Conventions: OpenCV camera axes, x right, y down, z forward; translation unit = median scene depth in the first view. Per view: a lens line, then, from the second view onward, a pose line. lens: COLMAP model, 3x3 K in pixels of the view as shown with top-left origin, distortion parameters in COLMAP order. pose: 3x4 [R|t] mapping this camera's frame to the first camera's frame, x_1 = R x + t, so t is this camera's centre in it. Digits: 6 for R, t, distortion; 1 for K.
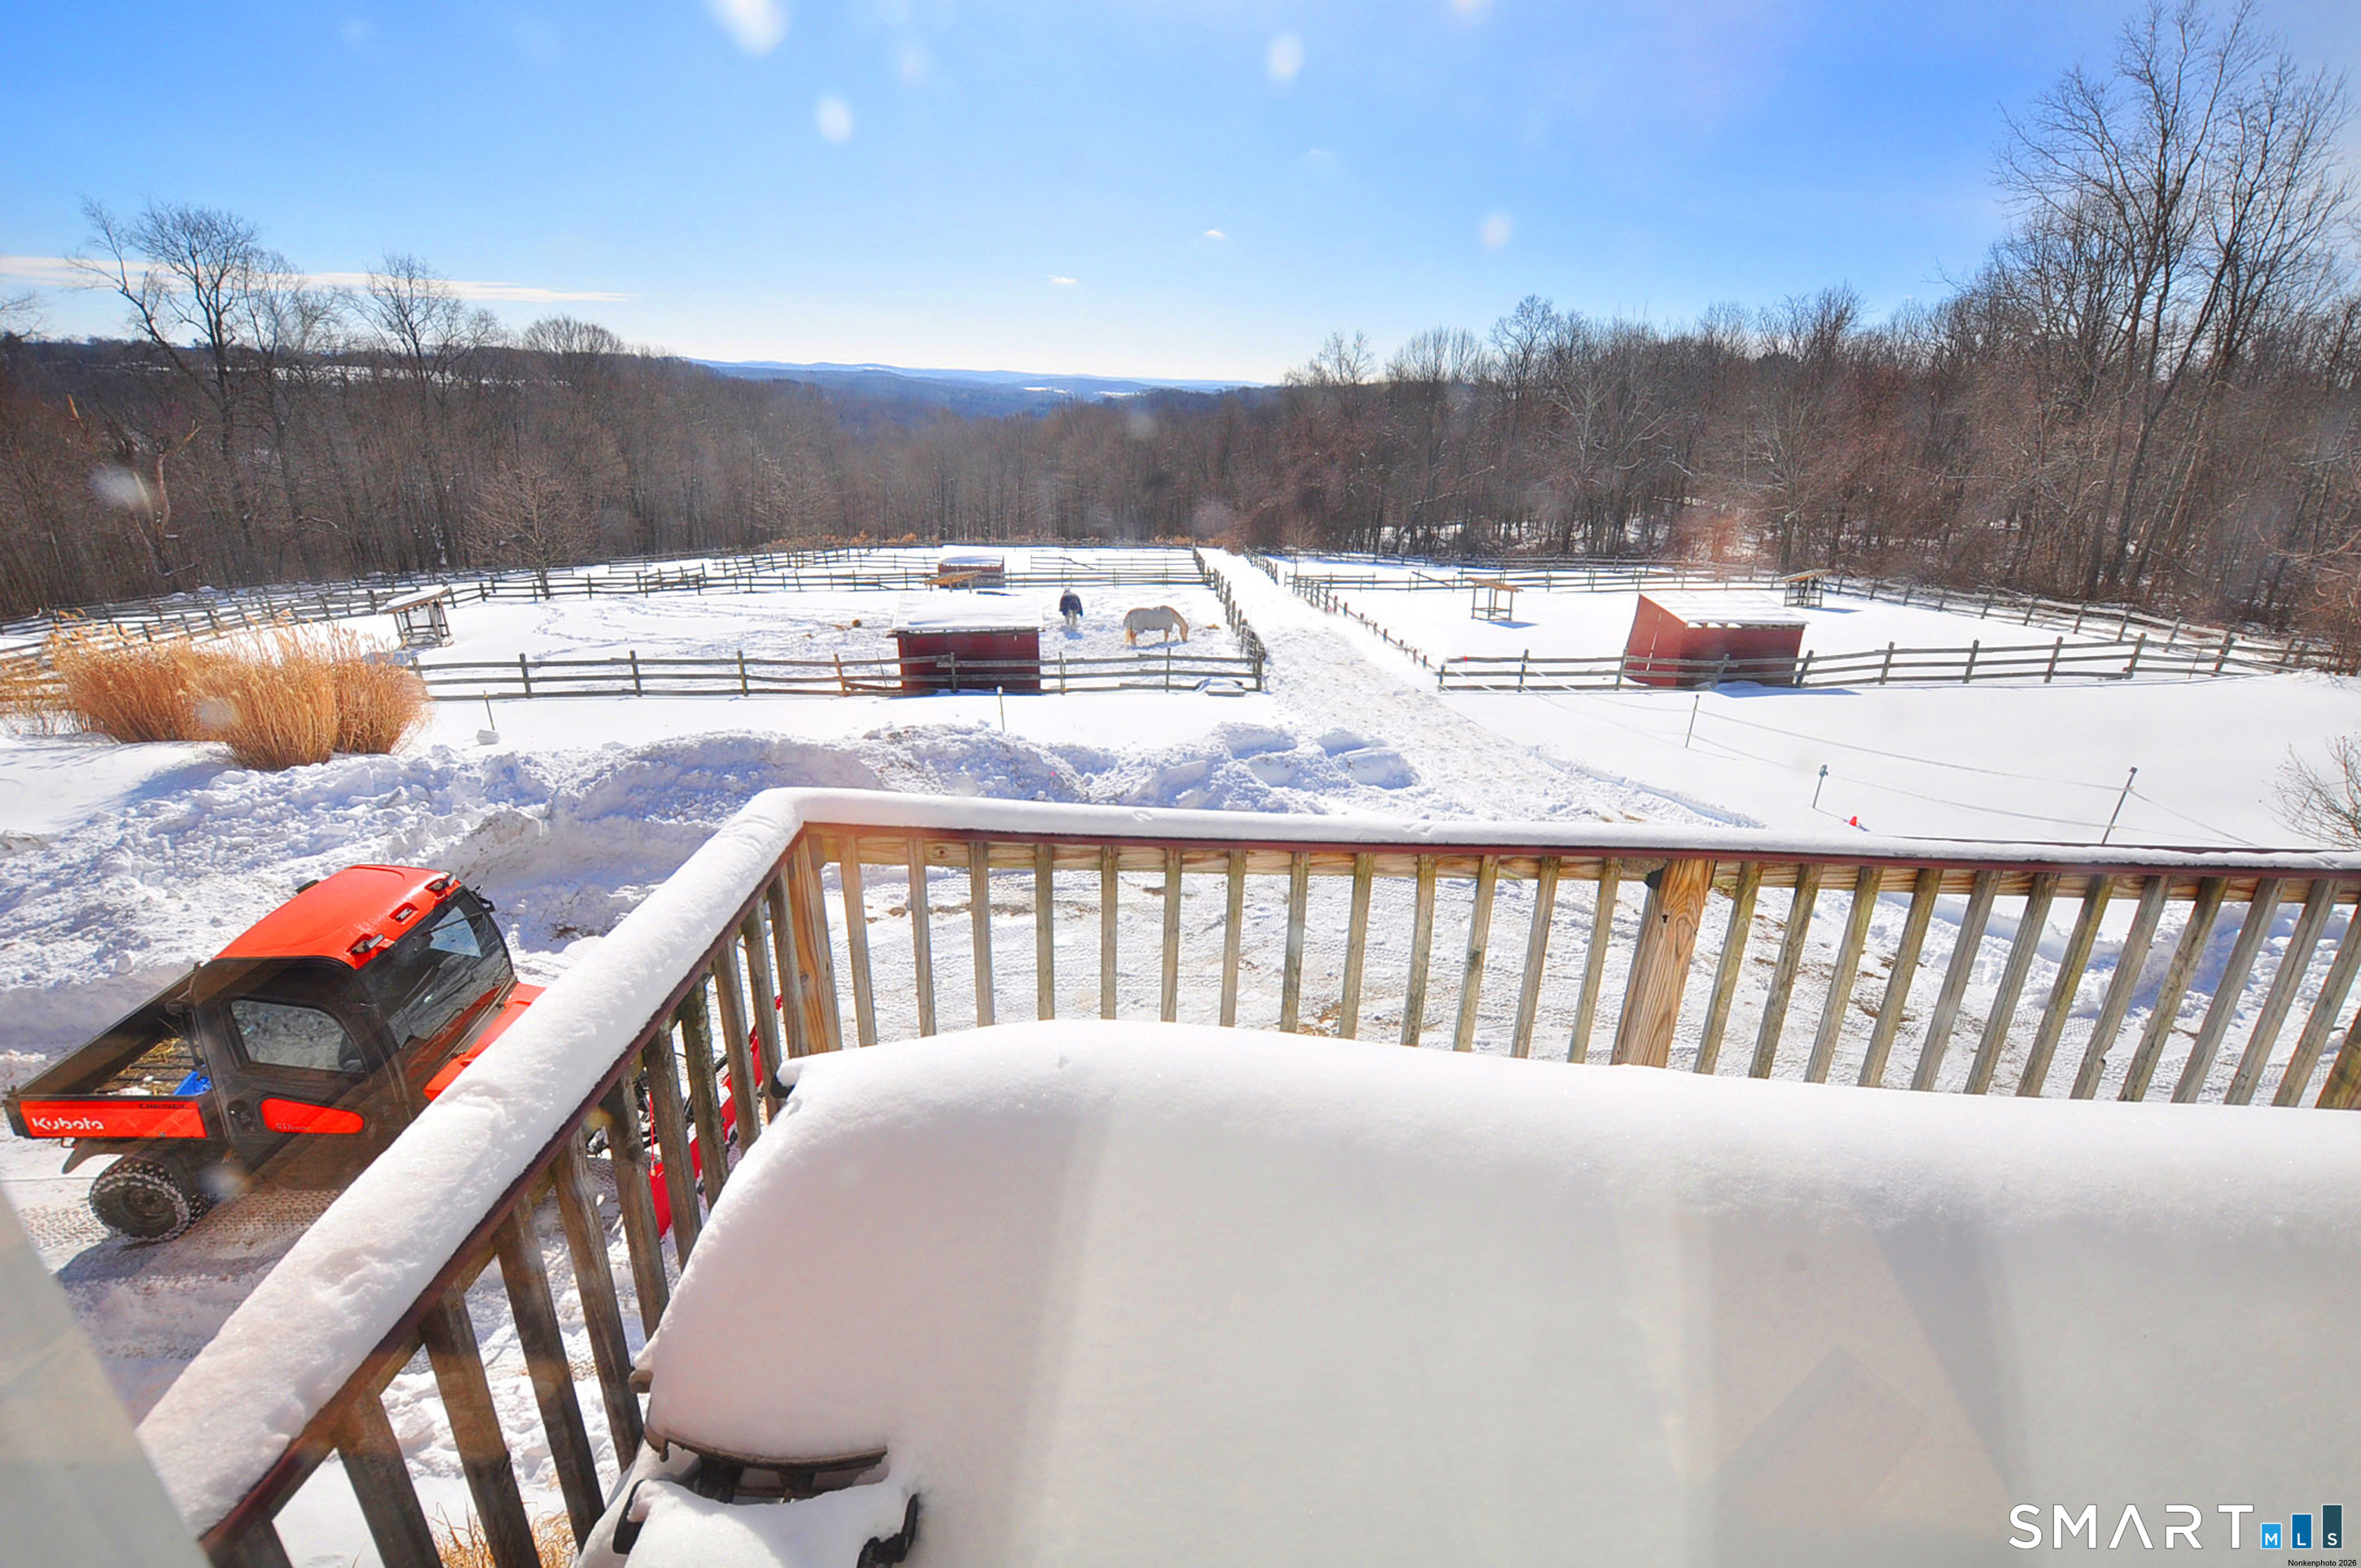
lens RADIAL K [[981.5, 0, 1176.6], [0, 981.5, 744.8], [0, 0, 1]] dist [-0.032604, 0.005071]
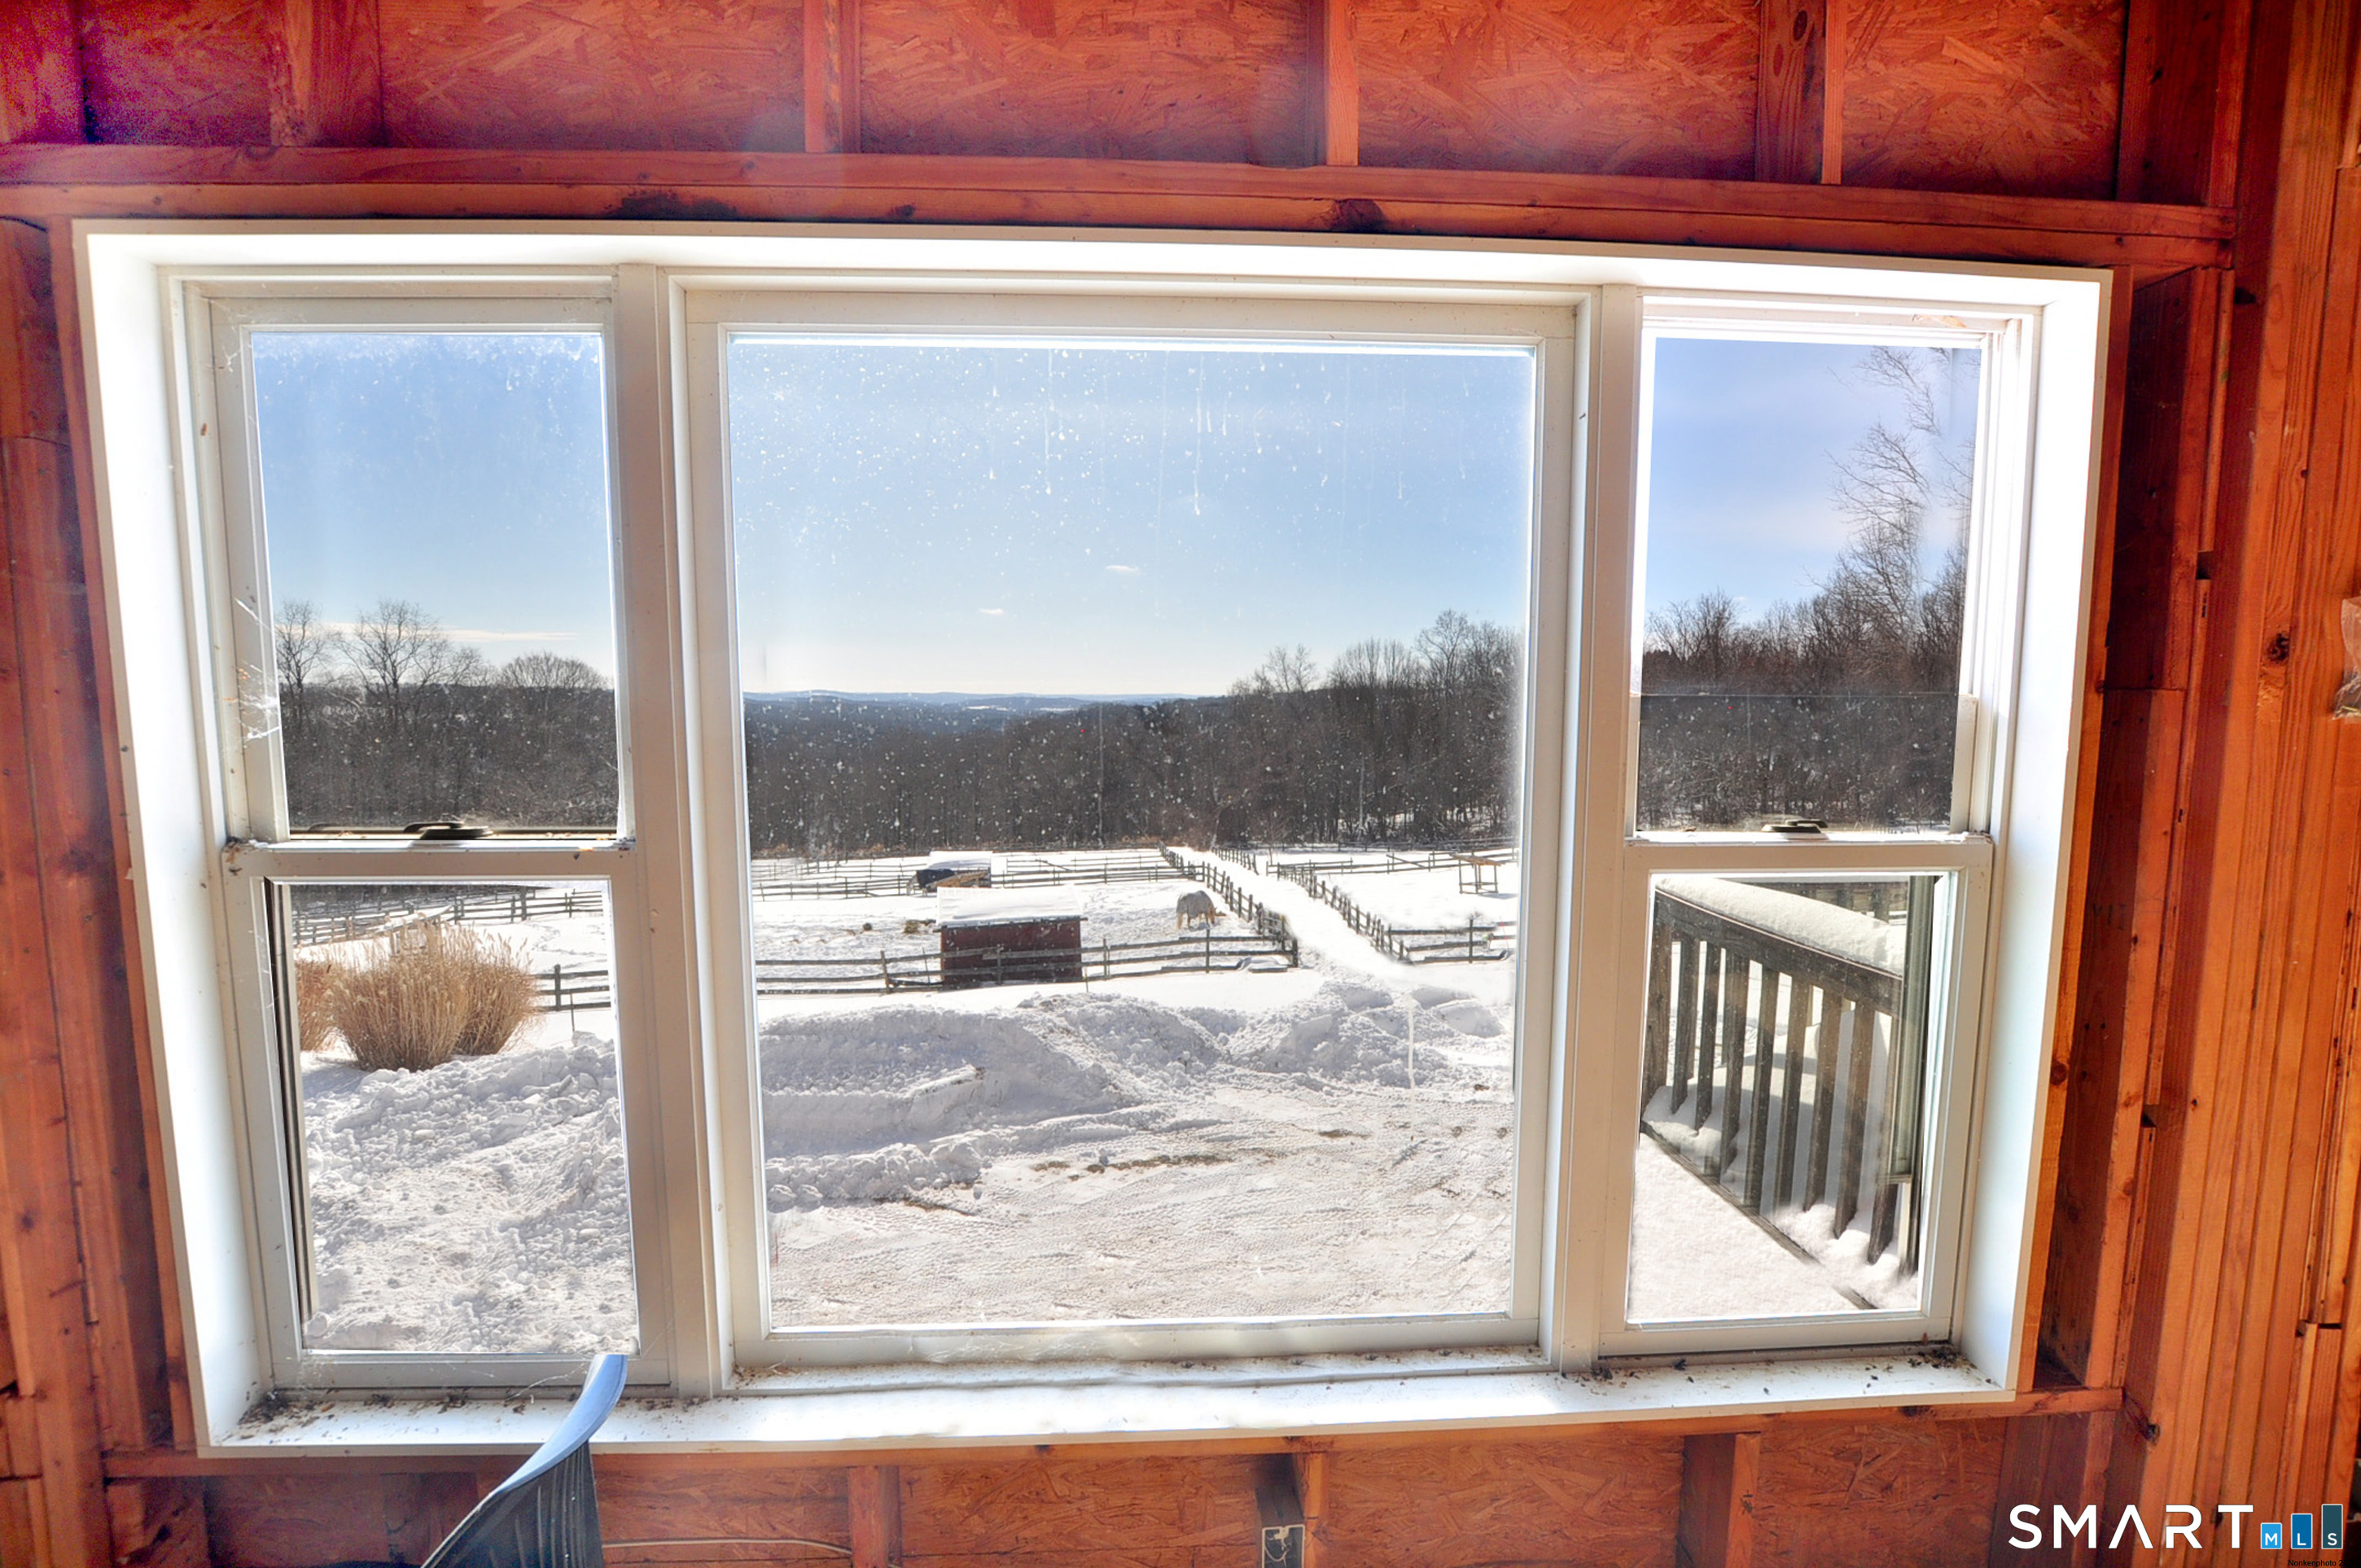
lens RADIAL K [[981.5, 0, 1176.6], [0, 981.5, 744.8], [0, 0, 1]] dist [-0.032604, 0.005071]
pose [[0.996897, -0.037463, 0.069233, -0.104300], [0.056587, 0.952442, -0.299419, 0.023974], [-0.054723, 0.302408, 0.951607, -0.046350]]
